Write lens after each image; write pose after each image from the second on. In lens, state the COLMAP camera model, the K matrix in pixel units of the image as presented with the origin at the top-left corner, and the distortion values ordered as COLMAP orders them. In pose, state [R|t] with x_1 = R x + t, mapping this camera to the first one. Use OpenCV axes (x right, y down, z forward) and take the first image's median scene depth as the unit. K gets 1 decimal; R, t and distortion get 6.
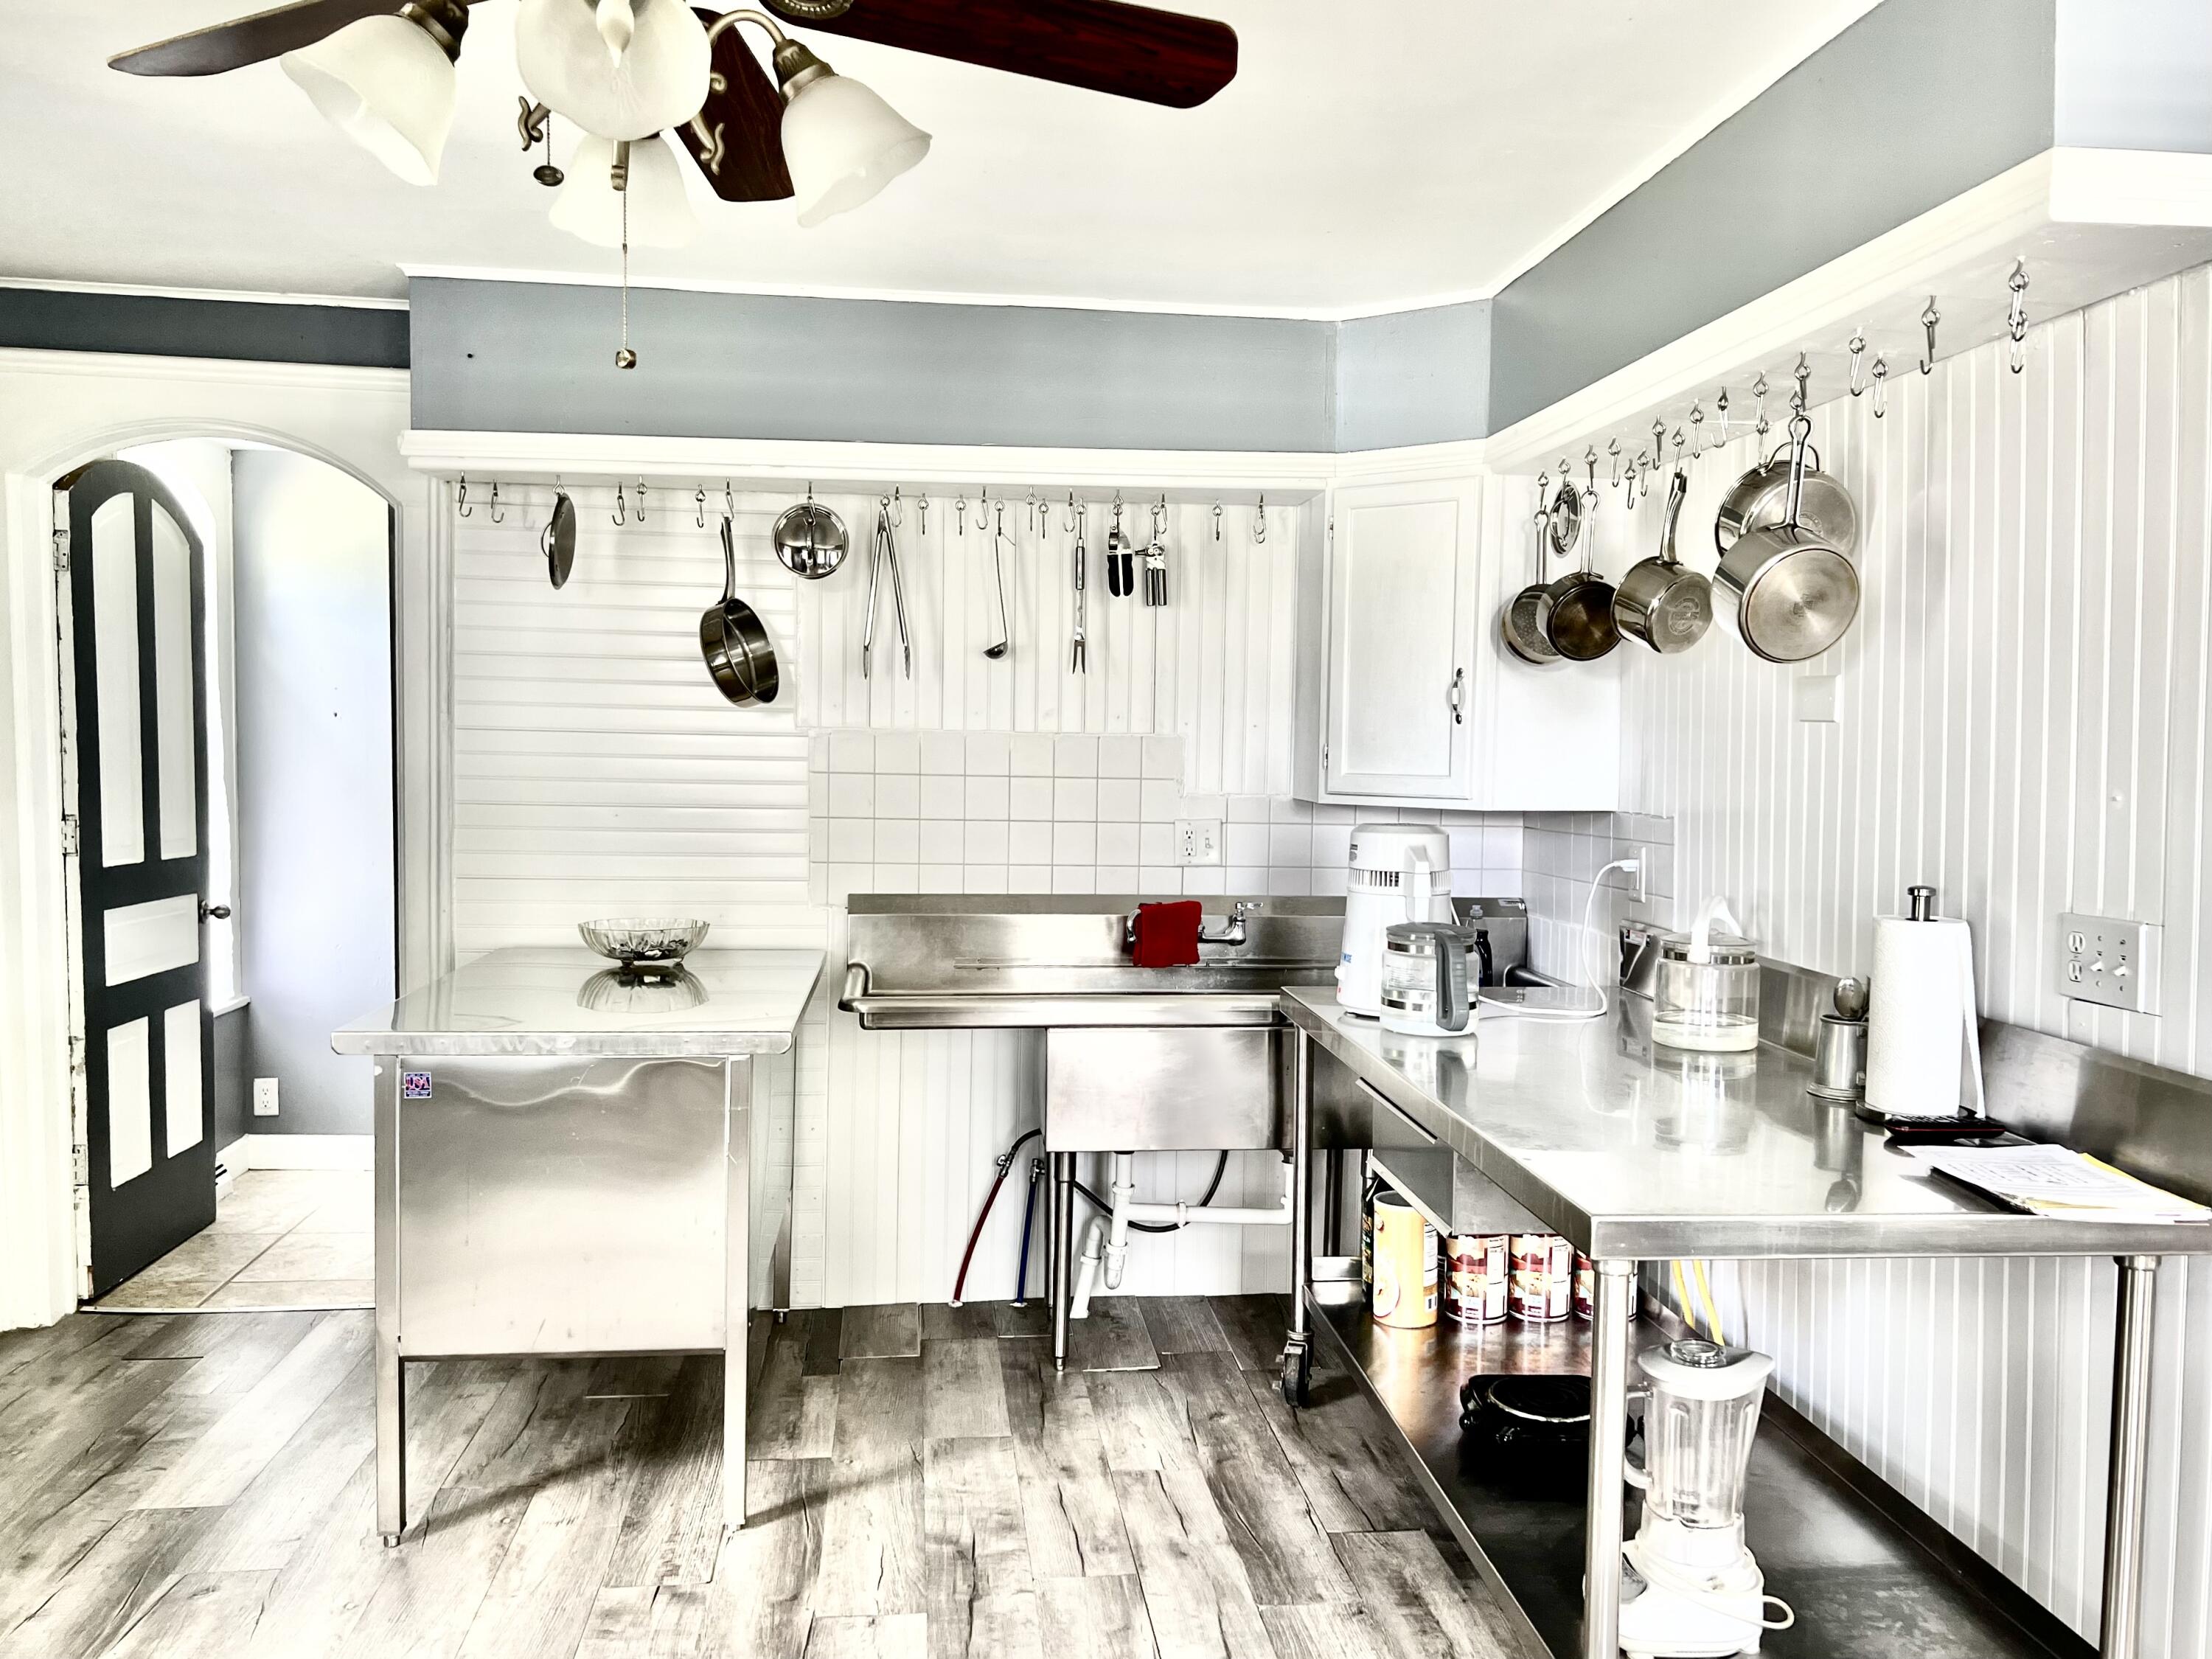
lens RADIAL K [[1769.9, 0, 1116.2], [0, 1769.9, 844.9], [0, 0, 1]] dist [0.072398, -0.074758]
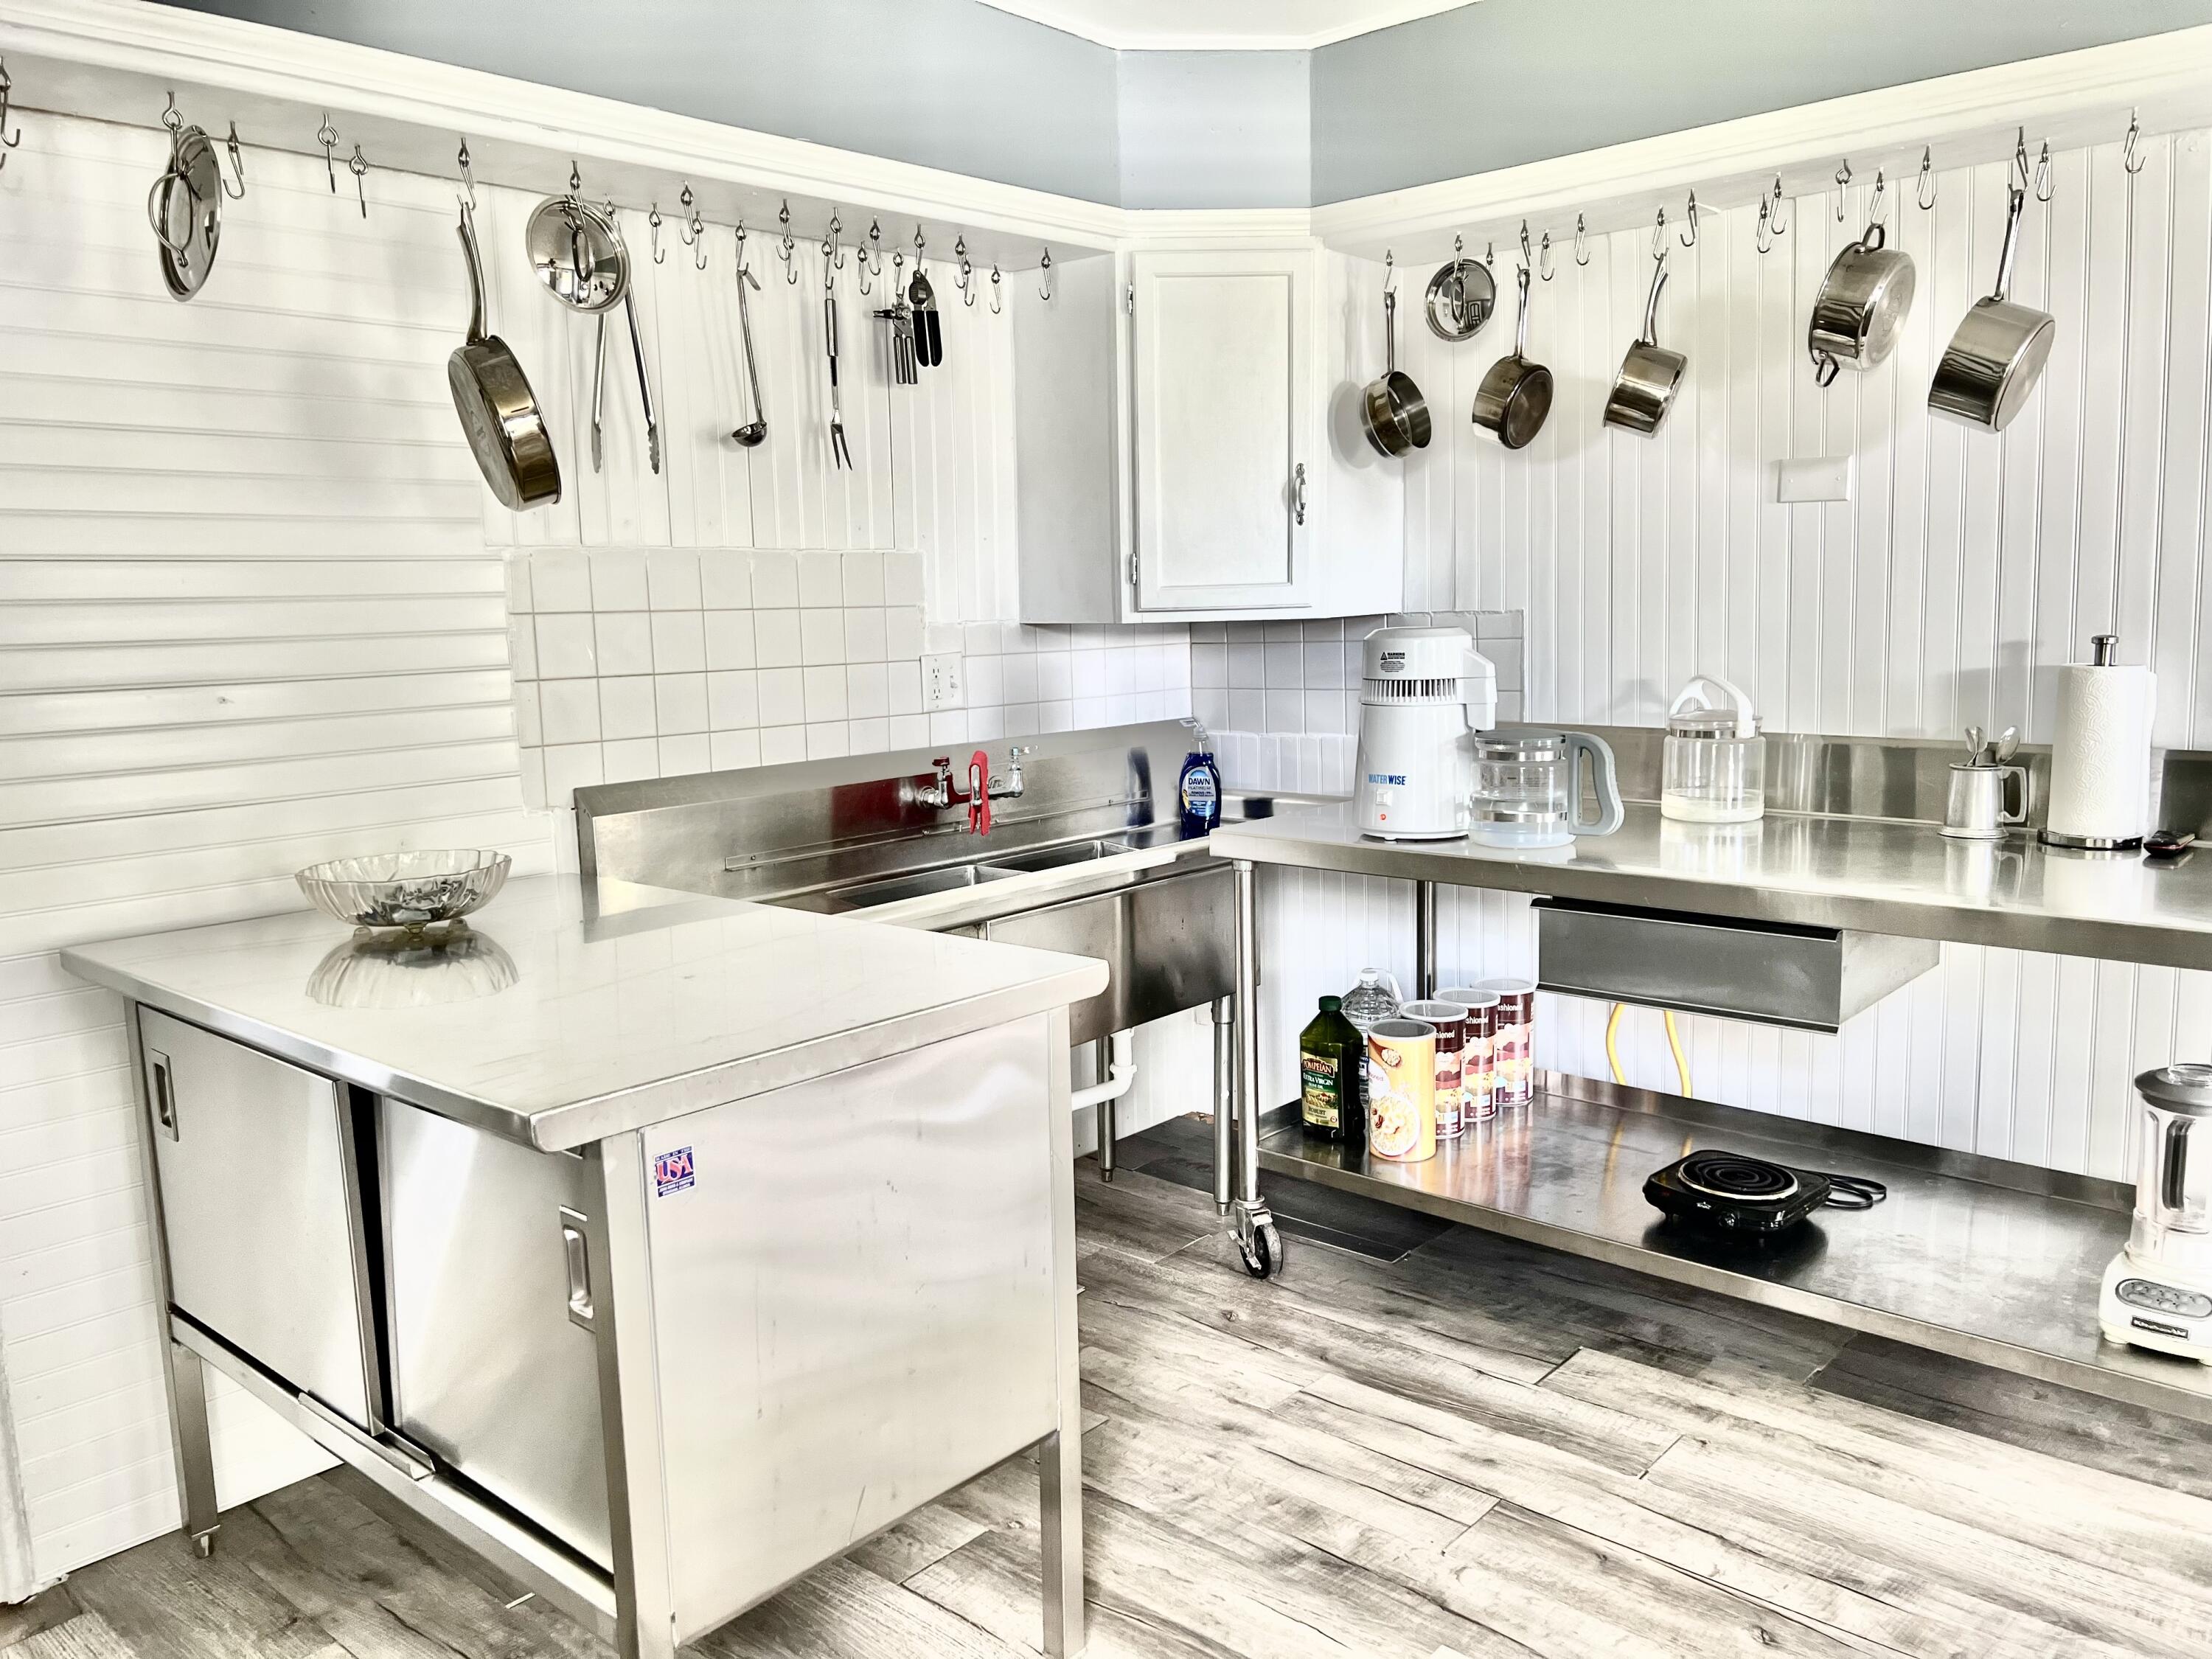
lens RADIAL K [[1664.1, 0, 1101.6], [0, 1664.1, 841.3], [0, 0, 1]] dist [0.059674, -0.064063]
pose [[0.743409, -0.135040, 0.655063, -0.477025], [0.077889, 0.990221, 0.115740, -0.013077], [-0.664287, -0.035020, 0.746657, 0.408657]]
